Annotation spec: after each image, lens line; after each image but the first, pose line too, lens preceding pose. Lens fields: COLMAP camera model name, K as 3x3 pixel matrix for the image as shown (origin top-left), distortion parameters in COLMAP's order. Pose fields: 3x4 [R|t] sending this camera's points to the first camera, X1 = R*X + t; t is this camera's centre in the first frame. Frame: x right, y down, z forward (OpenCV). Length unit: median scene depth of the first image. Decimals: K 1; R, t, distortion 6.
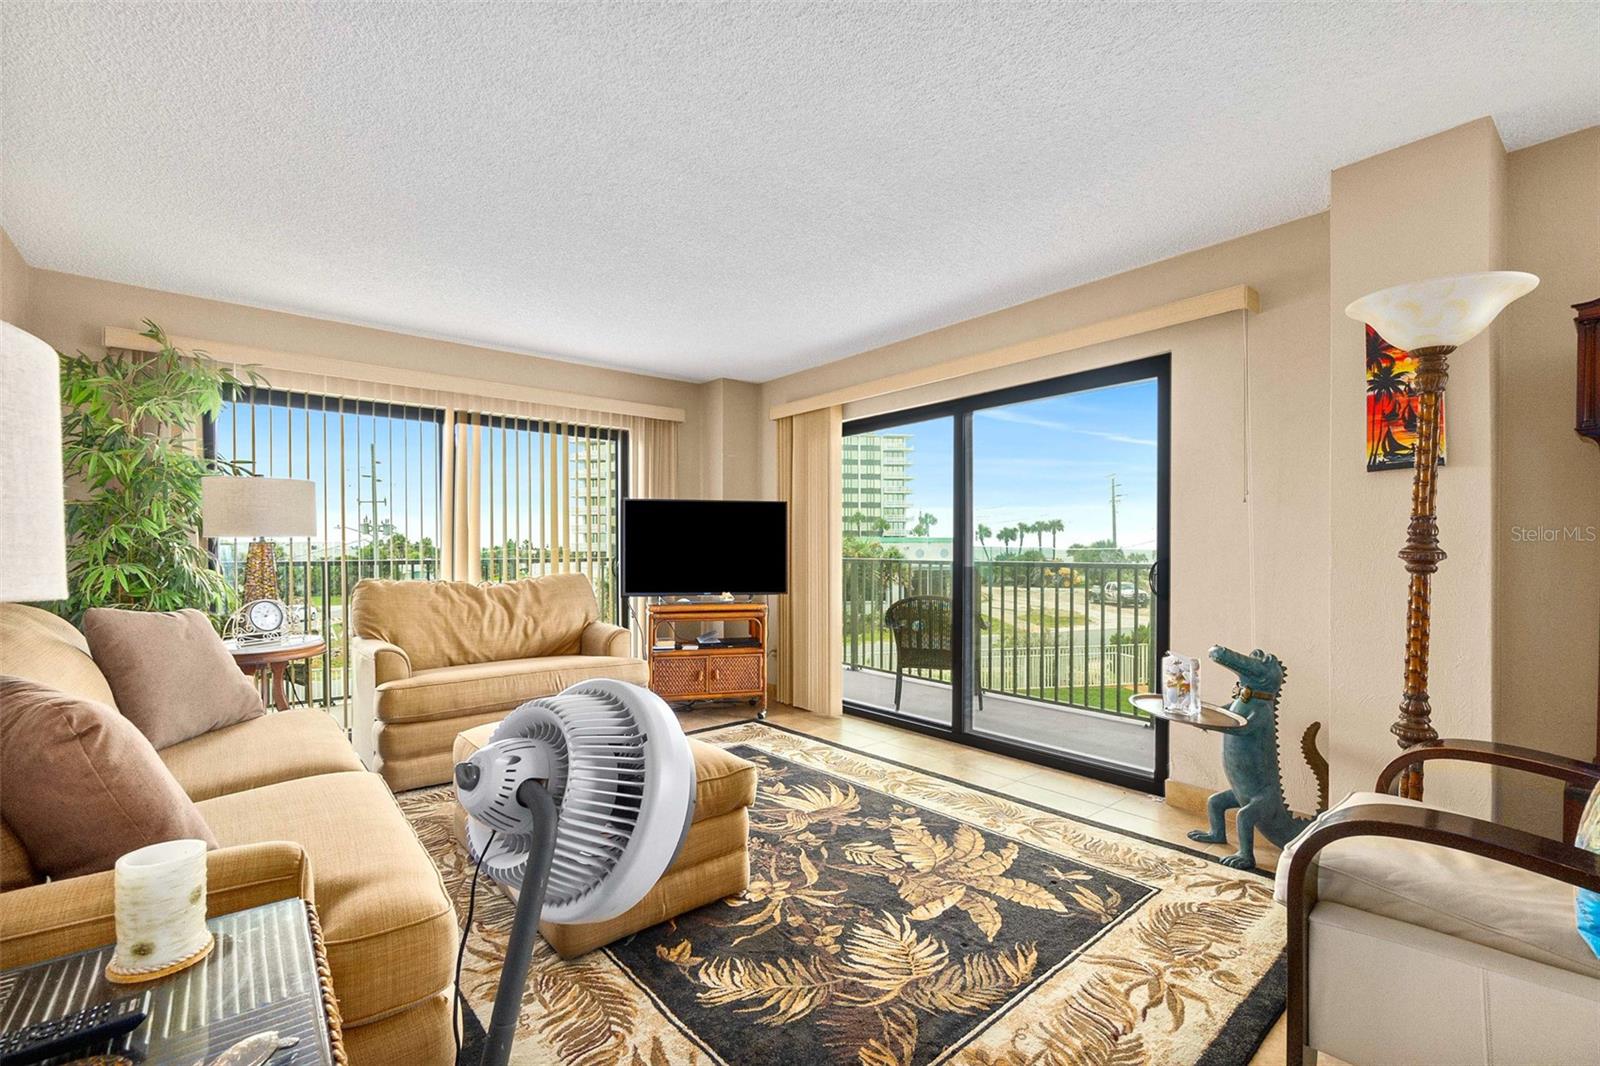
lens RADIAL K [[694.4, 0, 797.2], [0, 694.4, 560.9], [0, 0, 1]] dist [-0.004928, 0.001988]
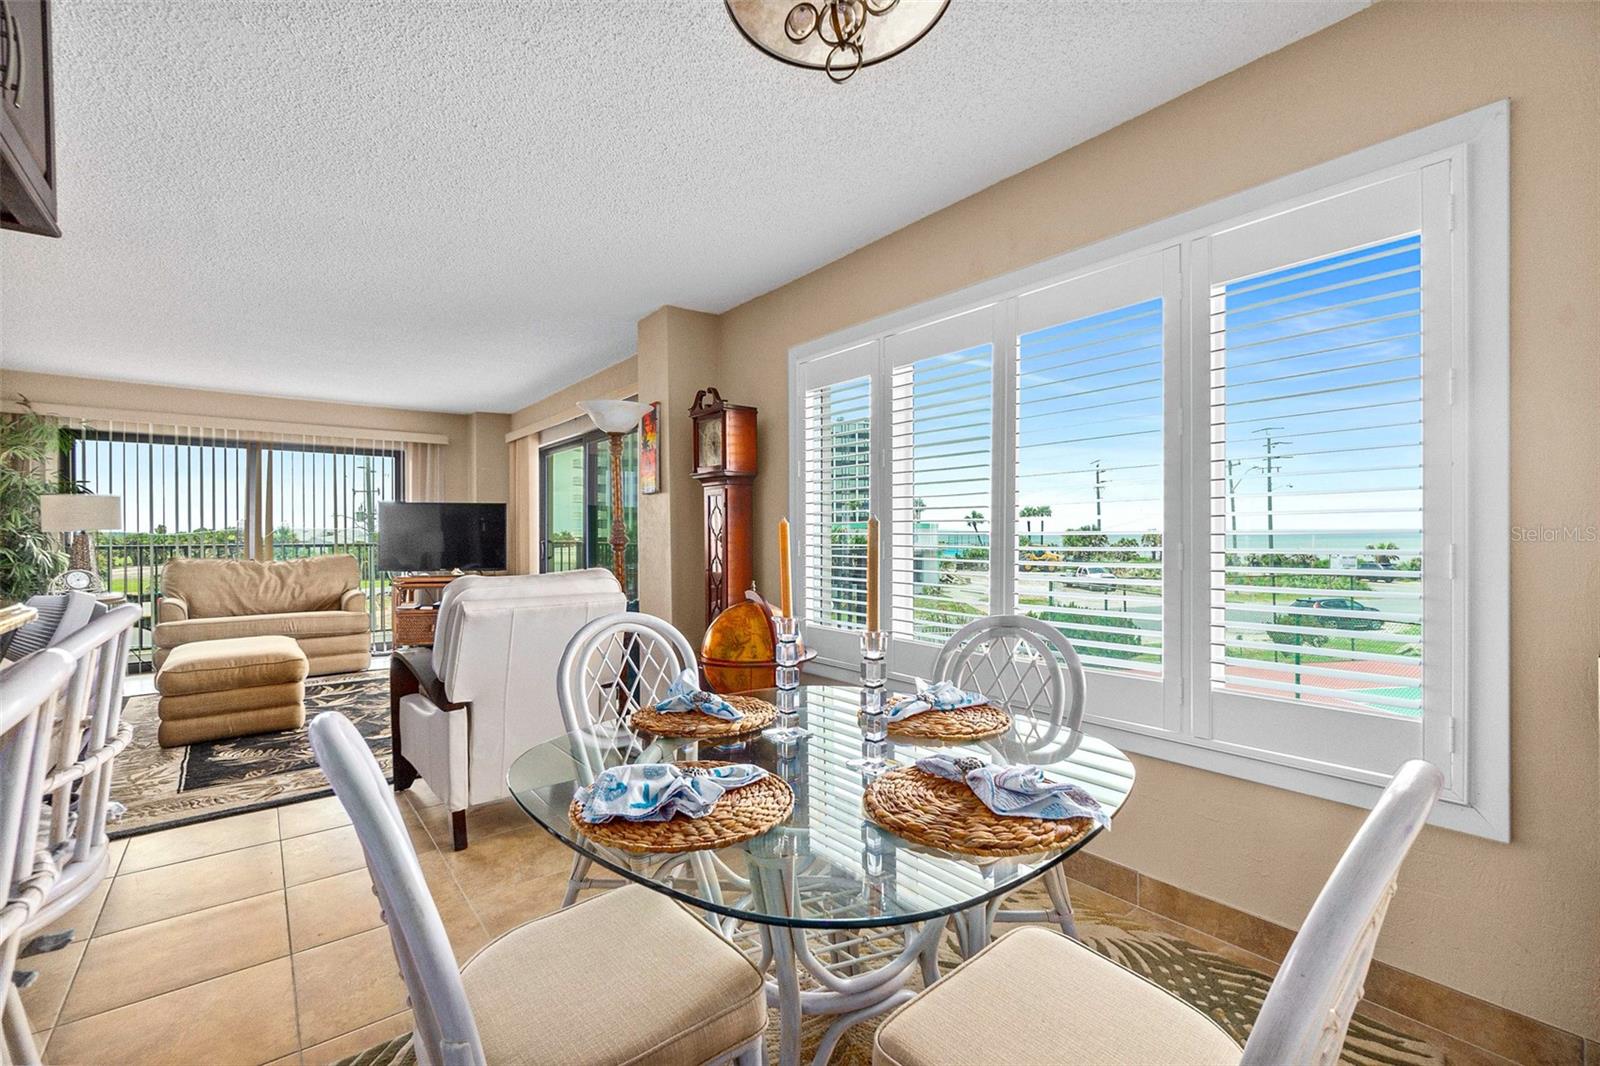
lens RADIAL K [[694.4, 0, 798.6], [0, 694.4, 536.6], [0, 0, 1]] dist [-0.004928, 0.001988]
pose [[0.999723, -0.002443, -0.023429, 0.768954], [0.002098, 0.999889, -0.014734, 0.003844], [0.023462, 0.014680, 0.999617, -0.470811]]
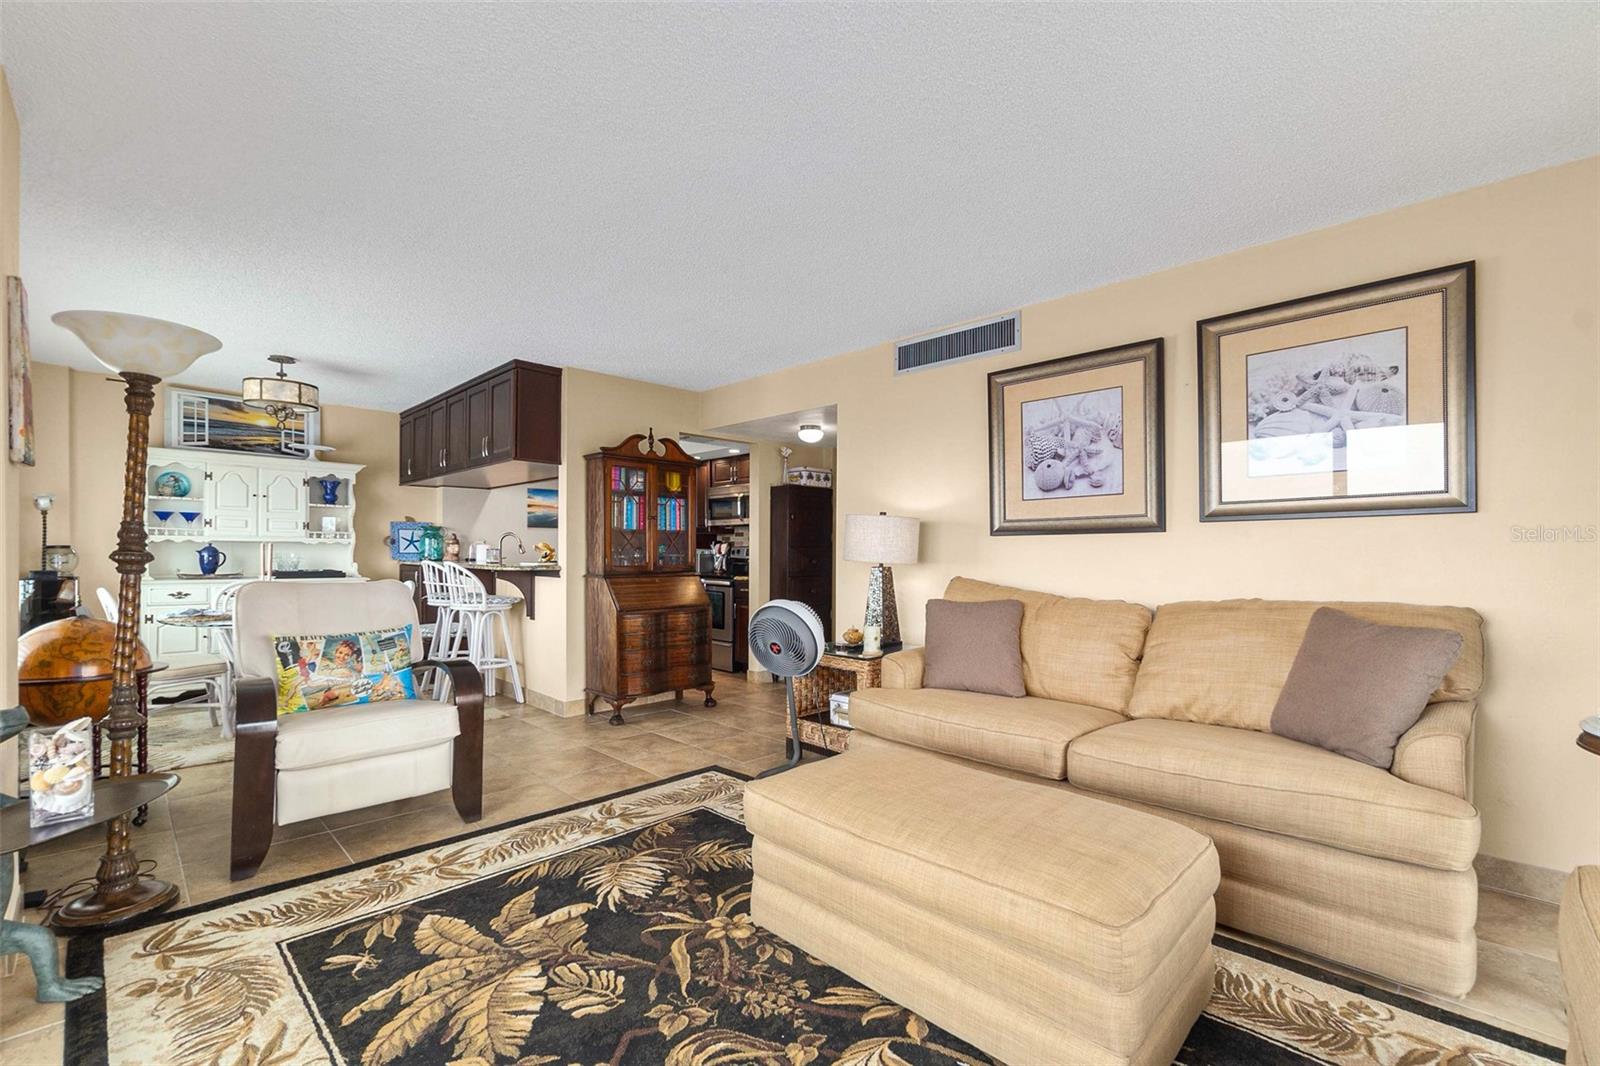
lens RADIAL K [[694.4, 0, 801.6], [0, 694.4, 552.8], [0, 0, 1]] dist [-0.004928, 0.001988]
pose [[-0.995906, -0.002527, -0.090365, -0.031462], [-0.004352, 0.999790, 0.020002, -0.022562], [0.090295, 0.020313, -0.995708, 1.168052]]
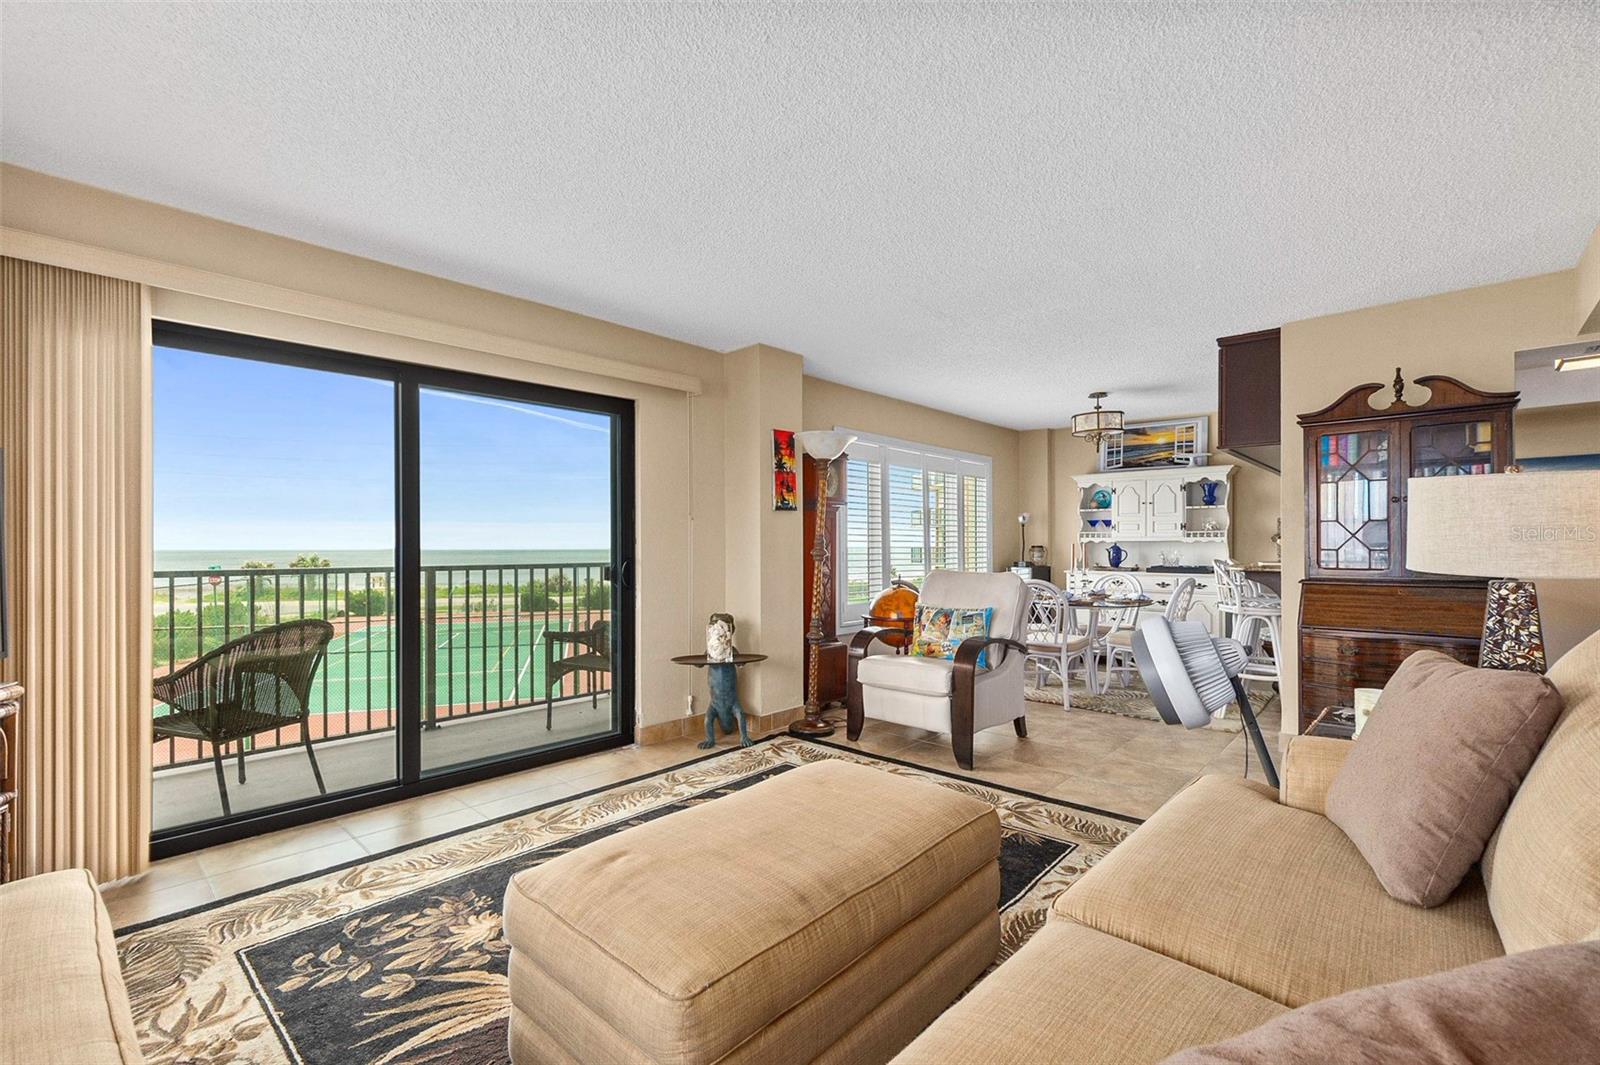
lens RADIAL K [[694.4, 0, 801.6], [0, 694.4, 546.9], [0, 0, 1]] dist [-0.004928, 0.001988]
pose [[-0.132377, 0.002185, 0.991197, -0.658770], [0.019676, 0.999806, 0.000423, -0.015833], [-0.991004, 0.019559, -0.132394, 0.710608]]
